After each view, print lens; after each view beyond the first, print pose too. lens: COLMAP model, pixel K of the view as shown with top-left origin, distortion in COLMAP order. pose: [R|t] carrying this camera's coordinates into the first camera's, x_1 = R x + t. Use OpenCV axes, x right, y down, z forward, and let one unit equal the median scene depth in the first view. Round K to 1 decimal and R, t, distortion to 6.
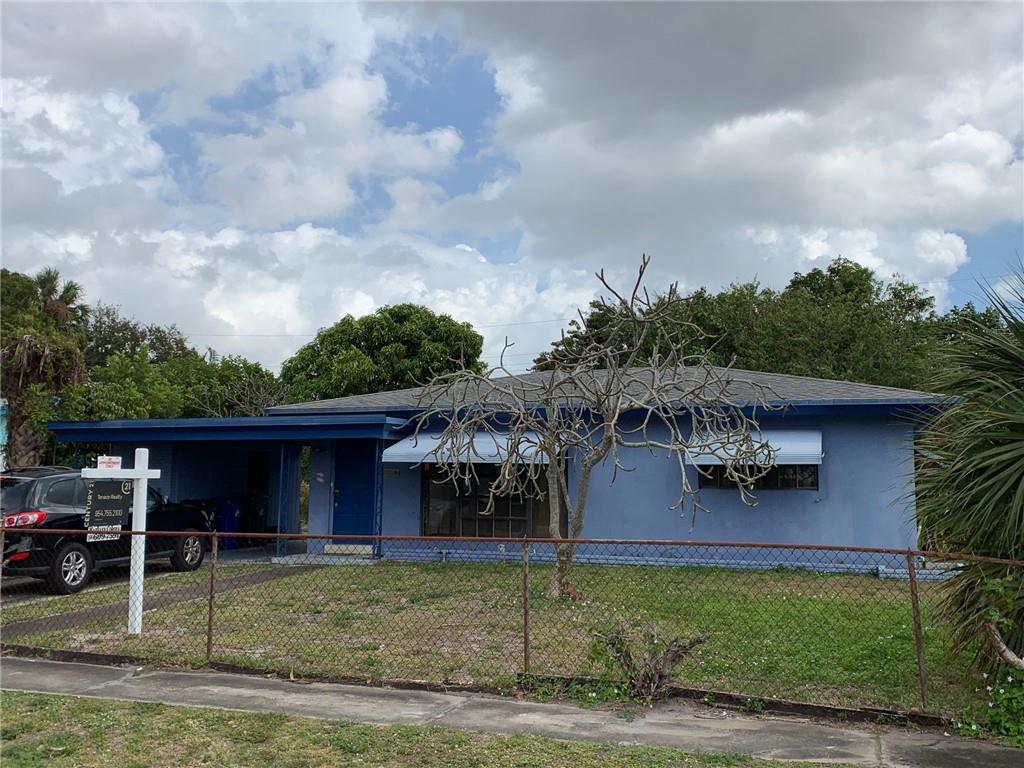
lens RADIAL K [[981.5, 0, 510.4], [0, 981.5, 376.9], [0, 0, 1]] dist [0.053231, -0.010175]
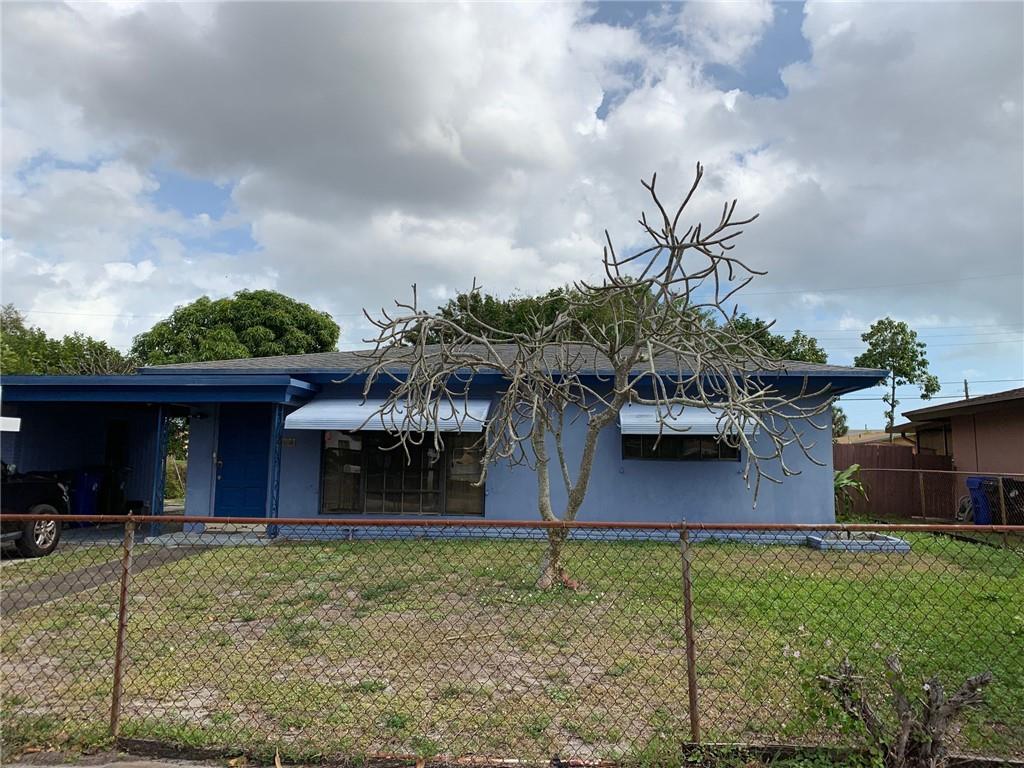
lens RADIAL K [[781.0, 0, 512.4], [0, 781.0, 379.3], [0, 0, 1]] dist [0.011086, 0.006247]
pose [[0.969451, 0.030609, 0.243368, -0.148685], [-0.030973, 0.999518, -0.002332, 0.052790], [-0.243322, -0.005277, 0.969931, 0.374443]]
